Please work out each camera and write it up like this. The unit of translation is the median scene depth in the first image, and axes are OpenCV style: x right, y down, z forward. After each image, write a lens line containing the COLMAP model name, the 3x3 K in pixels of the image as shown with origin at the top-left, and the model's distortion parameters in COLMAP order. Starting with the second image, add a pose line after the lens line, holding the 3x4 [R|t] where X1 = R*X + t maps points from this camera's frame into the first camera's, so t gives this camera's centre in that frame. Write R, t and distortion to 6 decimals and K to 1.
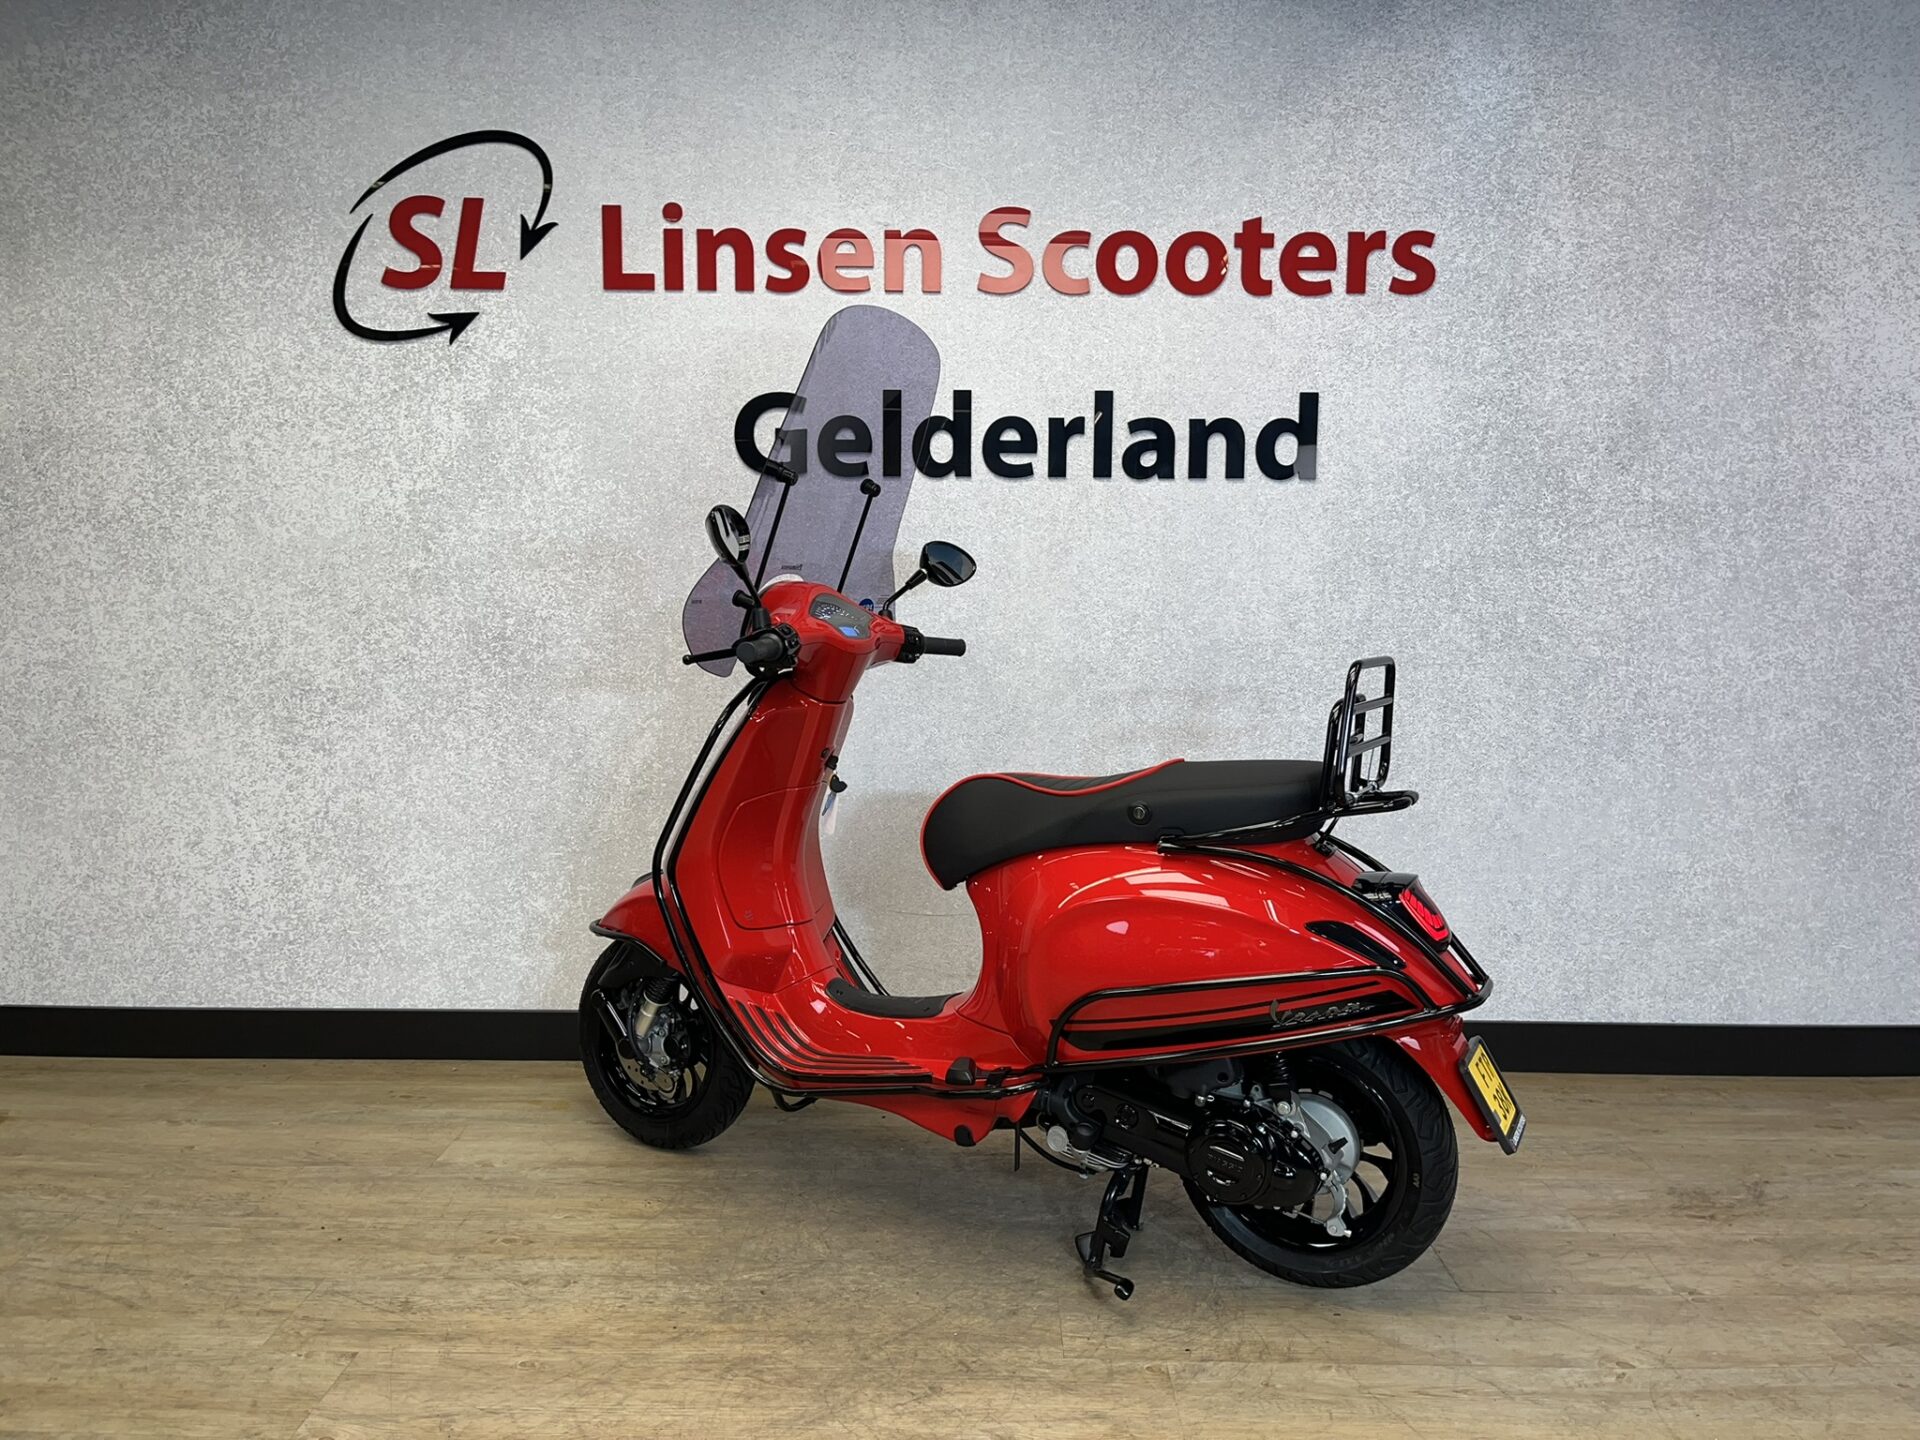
lens RADIAL K [[1480.3, 0, 966.2], [0, 1480.3, 725.2], [0, 0, 1]] dist [0.085436, -0.135847]
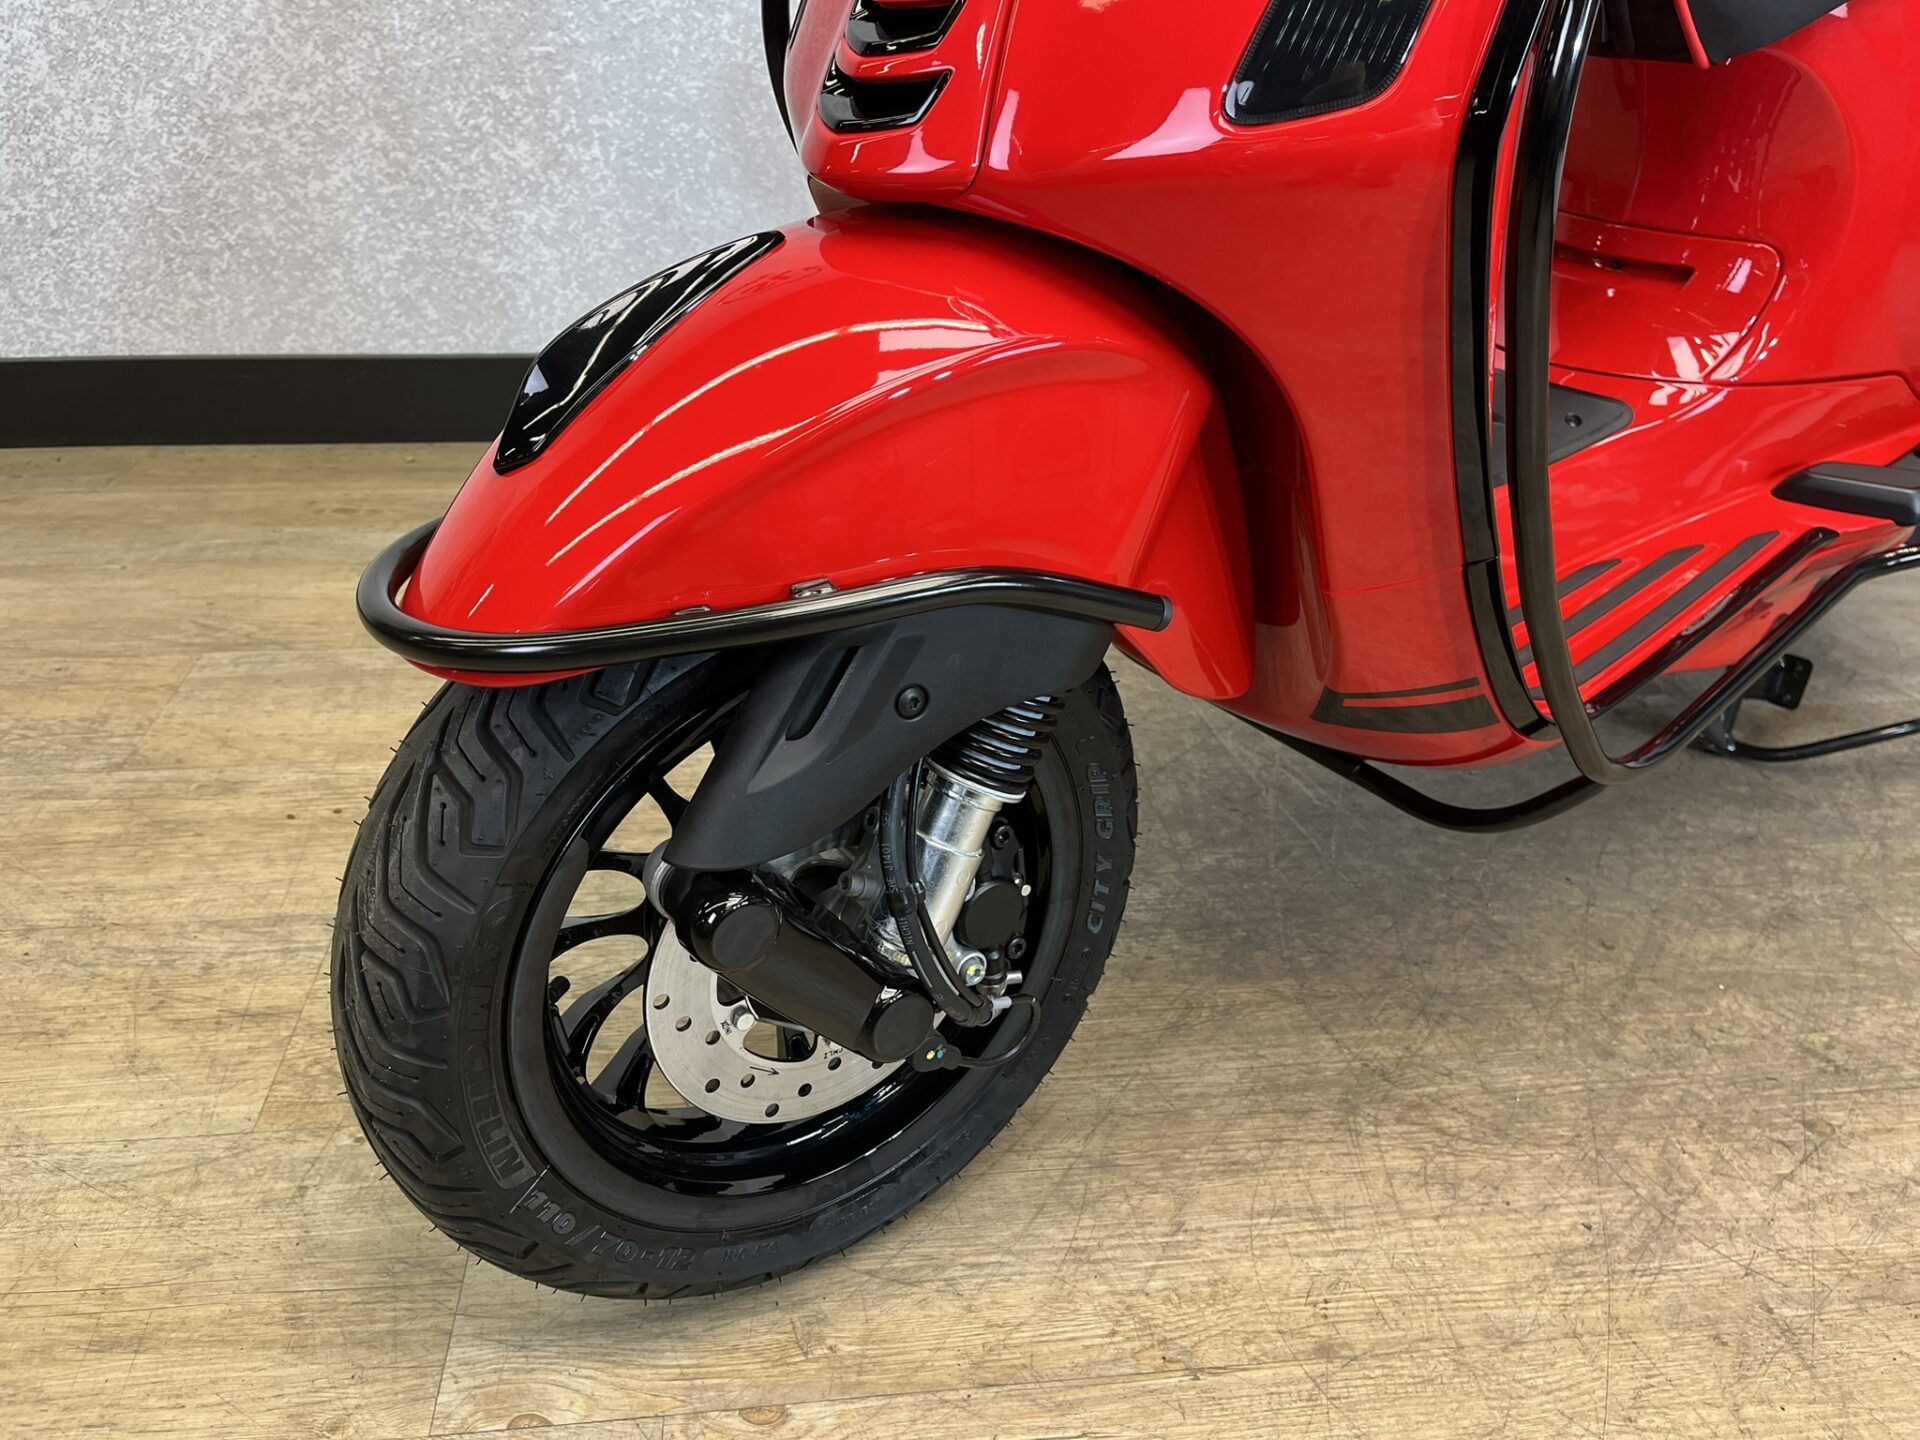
lens RADIAL K [[1480.3, 0, 967.6], [0, 1480.3, 740.4], [0, 0, 1]] dist [0.085436, -0.135847]
pose [[0.991574, -0.049770, 0.119599, -0.210455], [-0.004532, 0.909355, 0.415995, 0.091115], [-0.129462, -0.413032, 0.901468, 0.423006]]
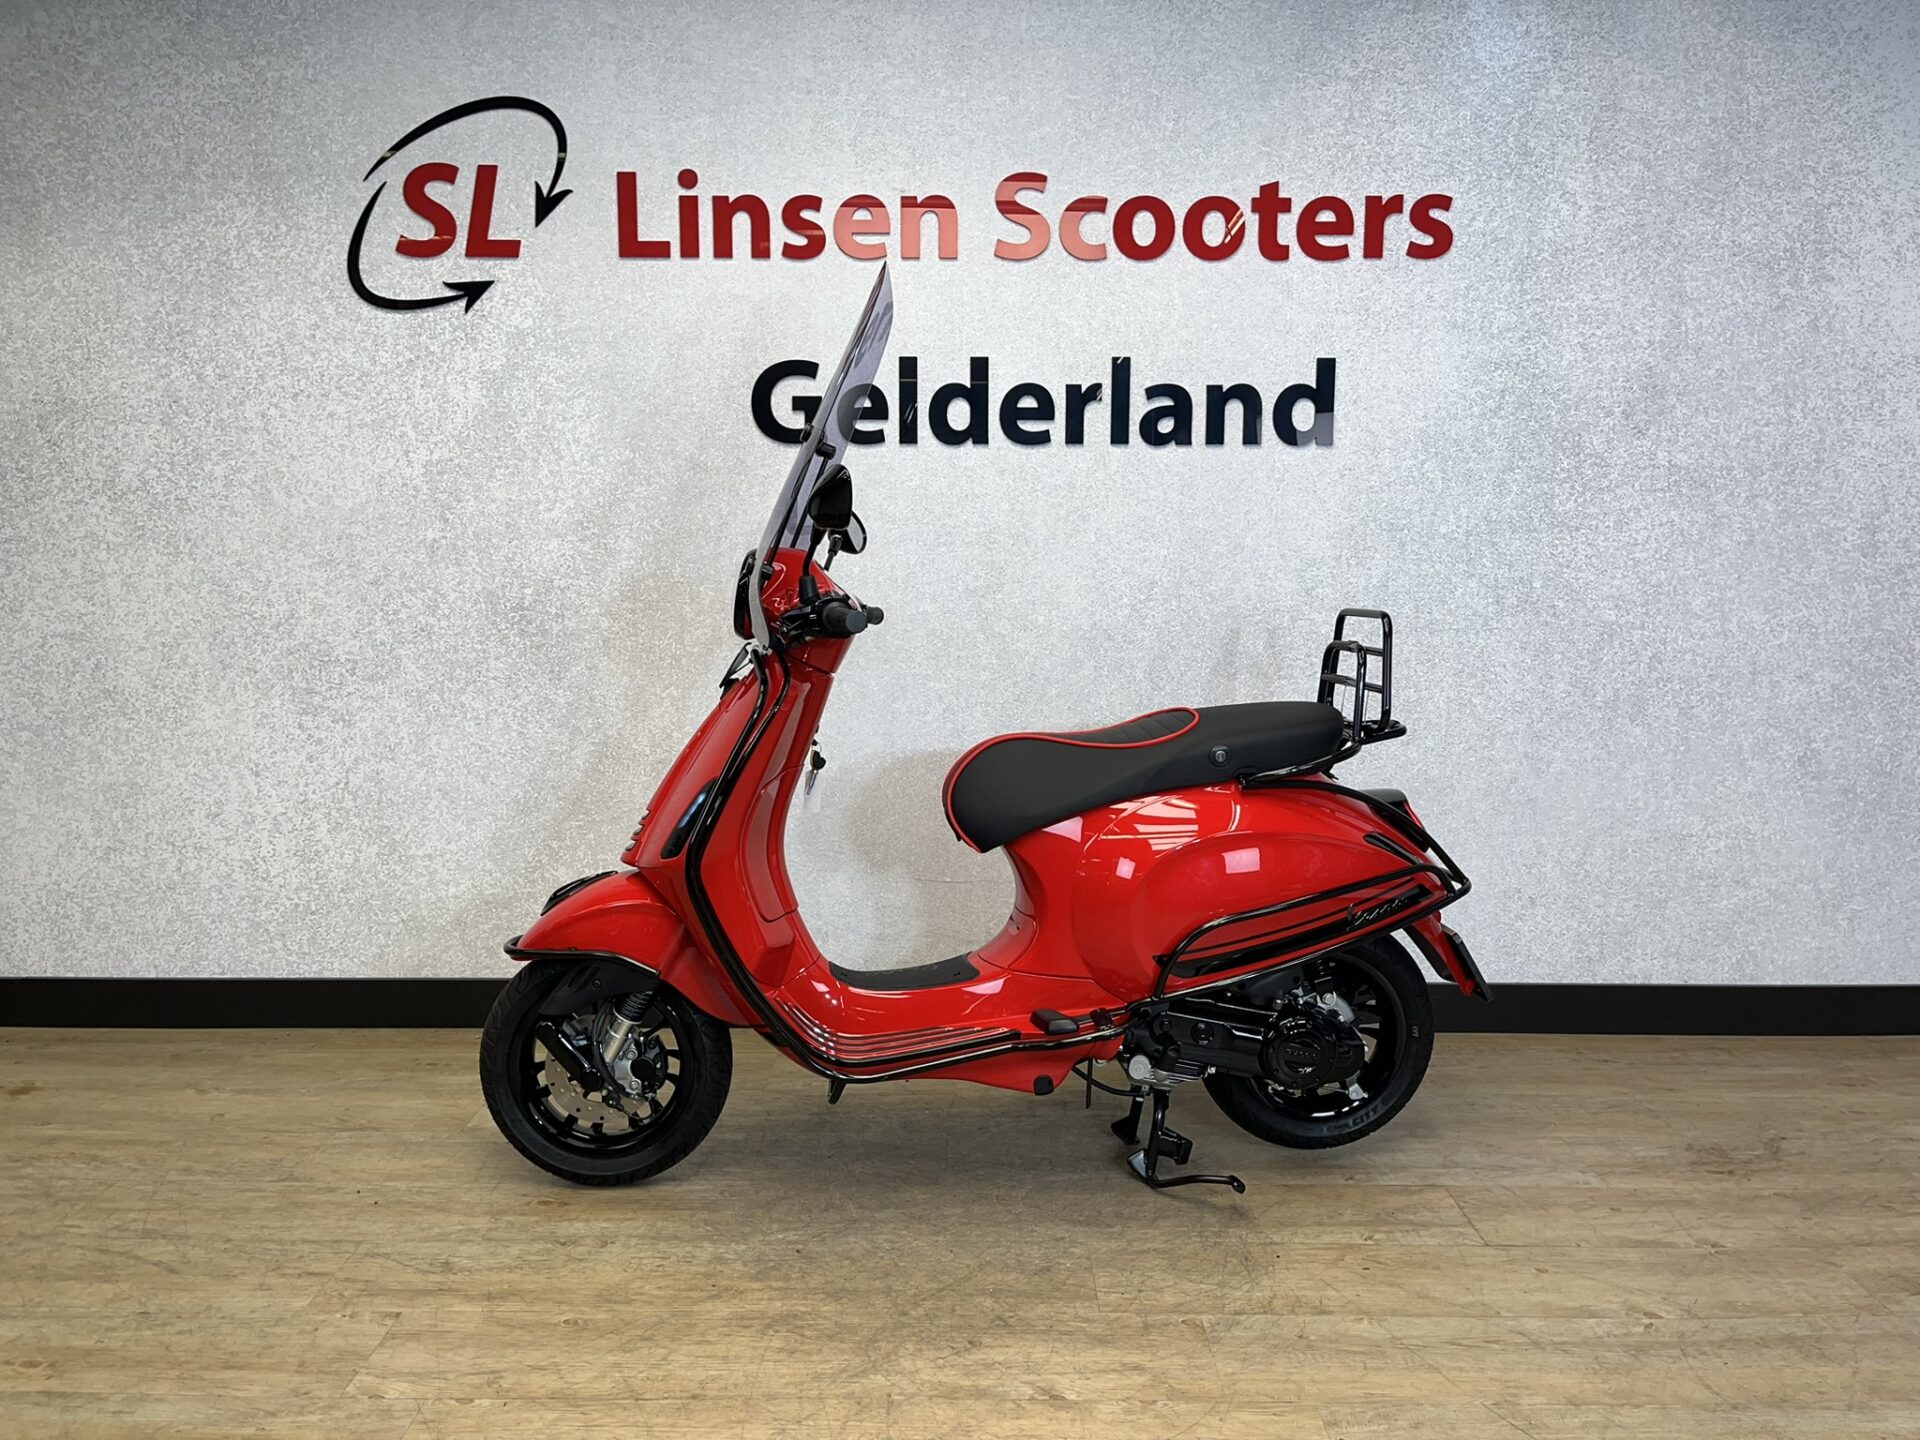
lens RADIAL K [[1480.3, 0, 963.2], [0, 1480.3, 726.9], [0, 0, 1]] dist [0.085436, -0.135847]
pose [[0.999973, -0.005480, 0.004801, -0.019725], [0.005390, 0.999813, 0.018579, 0.004422], [-0.004902, -0.018553, 0.999816, -0.003835]]
